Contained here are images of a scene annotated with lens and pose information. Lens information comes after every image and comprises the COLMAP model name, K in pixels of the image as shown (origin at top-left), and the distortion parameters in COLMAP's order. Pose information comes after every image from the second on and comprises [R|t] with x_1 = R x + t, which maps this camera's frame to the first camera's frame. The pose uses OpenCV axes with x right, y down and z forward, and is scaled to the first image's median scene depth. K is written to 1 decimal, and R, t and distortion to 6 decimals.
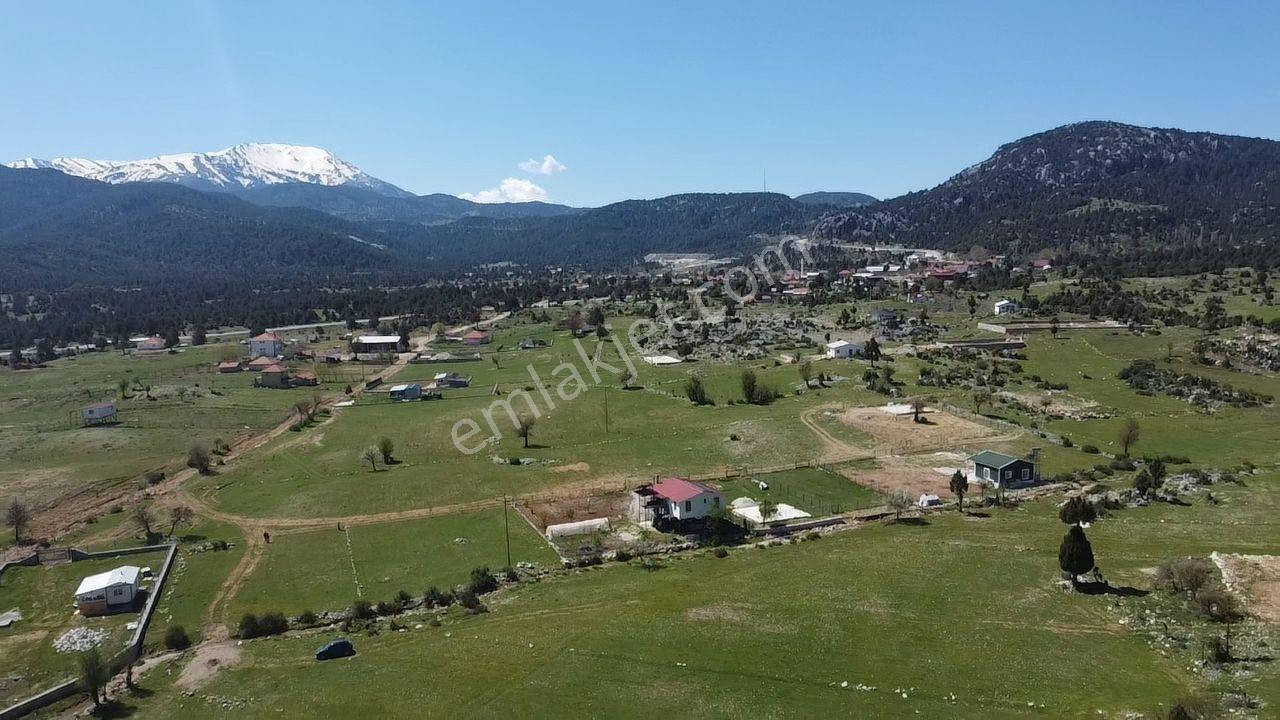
lens RADIAL K [[967.5, 0, 639.3], [0, 967.5, 351.7], [0, 0, 1]] dist [-0.004337, 0.000321]
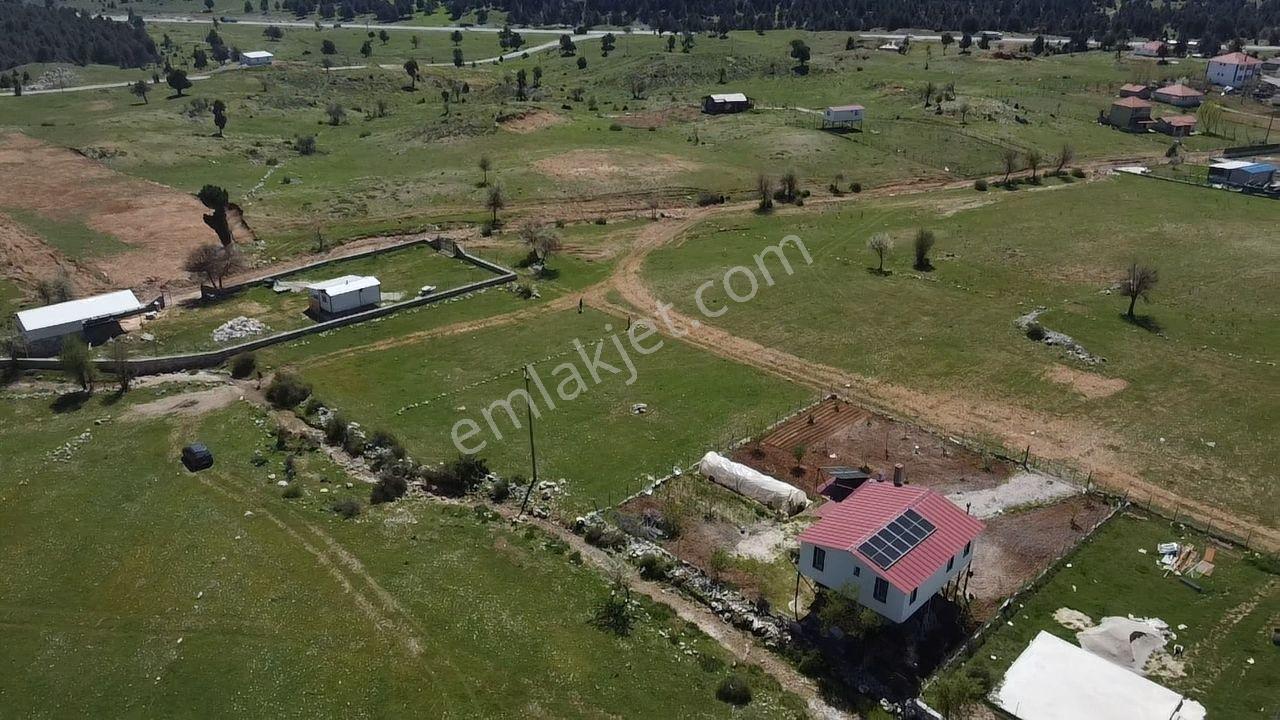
lens RADIAL K [[967.5, 0, 639.3], [0, 967.5, 351.7], [0, 0, 1]] dist [-0.004337, 0.000321]
pose [[0.408443, 0.385808, -0.827240, 0.348964], [-0.116304, 0.920893, 0.372062, -0.084687], [0.905344, -0.055755, 0.421003, 0.742838]]
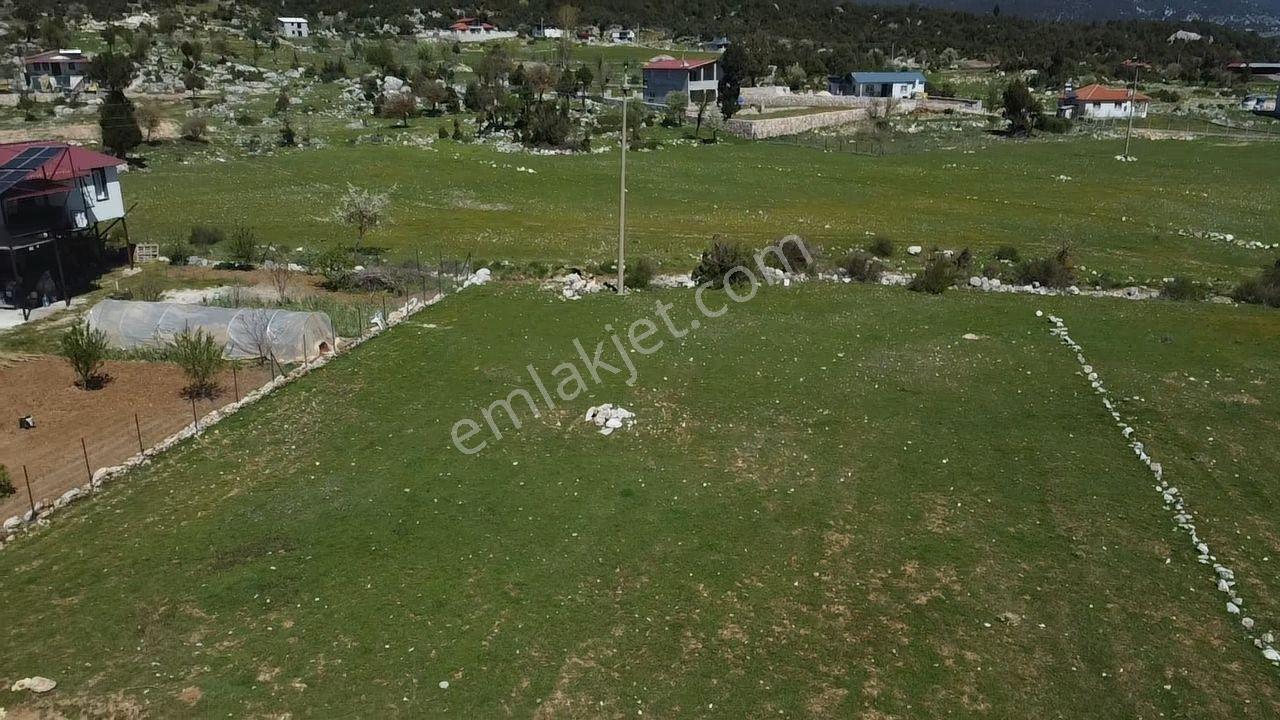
lens RADIAL K [[967.5, 0, 639.3], [0, 967.5, 351.7], [0, 0, 1]] dist [-0.004337, 0.000321]
pose [[-0.829810, -0.131083, 0.542432, -0.310025], [0.083871, 0.931684, 0.353456, 0.110504], [-0.551707, 0.338796, -0.762127, 1.178358]]
